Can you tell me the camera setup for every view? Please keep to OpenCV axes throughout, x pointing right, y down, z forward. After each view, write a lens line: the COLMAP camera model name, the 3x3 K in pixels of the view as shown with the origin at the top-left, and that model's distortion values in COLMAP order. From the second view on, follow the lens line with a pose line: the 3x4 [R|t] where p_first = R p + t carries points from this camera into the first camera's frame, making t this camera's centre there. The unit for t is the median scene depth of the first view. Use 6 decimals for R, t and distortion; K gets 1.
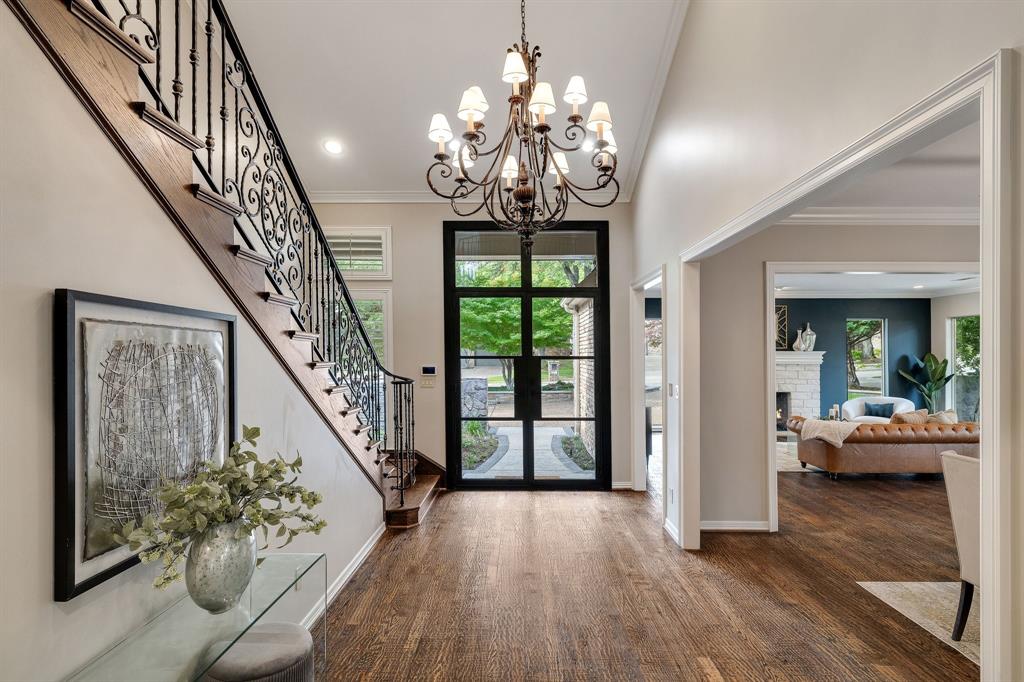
lens RADIAL K [[519.7, 0, 512.0], [0, 519.7, 341.0], [0, 0, 1]] dist [0.000149, 0.000070]
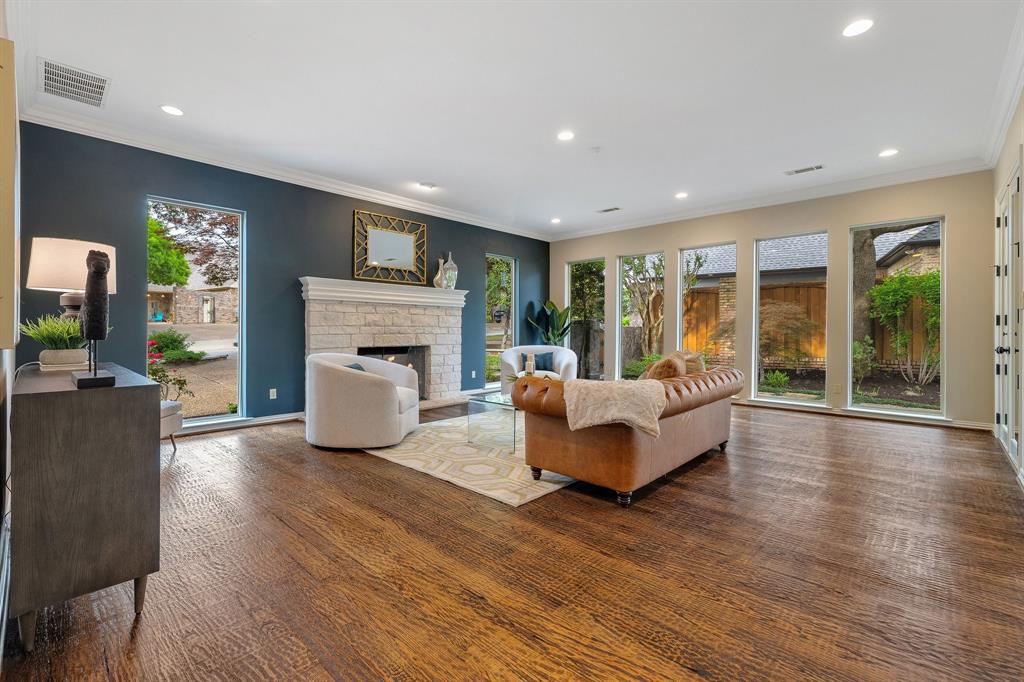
lens RADIAL K [[439.9, 0, 510.4], [0, 439.9, 325.1], [0, 0, 1]] dist [0.001193, 0.000472]
pose [[0.667040, 0.007177, 0.744988, 0.159443], [-0.018524, 0.999804, 0.006954, 0.064995], [-0.744792, -0.018438, 0.667042, 0.516092]]
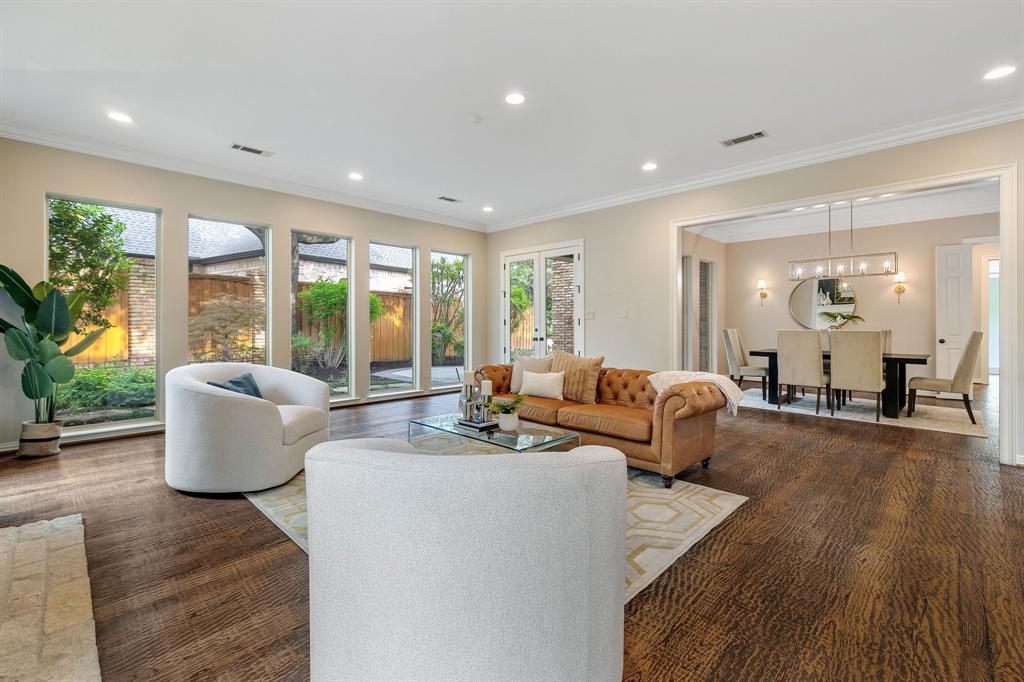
lens RADIAL K [[439.9, 0, 510.4], [0, 439.9, 325.1], [0, 0, 1]] dist [0.001193, 0.000472]
pose [[-0.708870, -0.004519, 0.705325, 0.260733], [-0.015557, 0.999836, -0.009228, 0.067134], [-0.705168, -0.017514, -0.708824, 0.976448]]
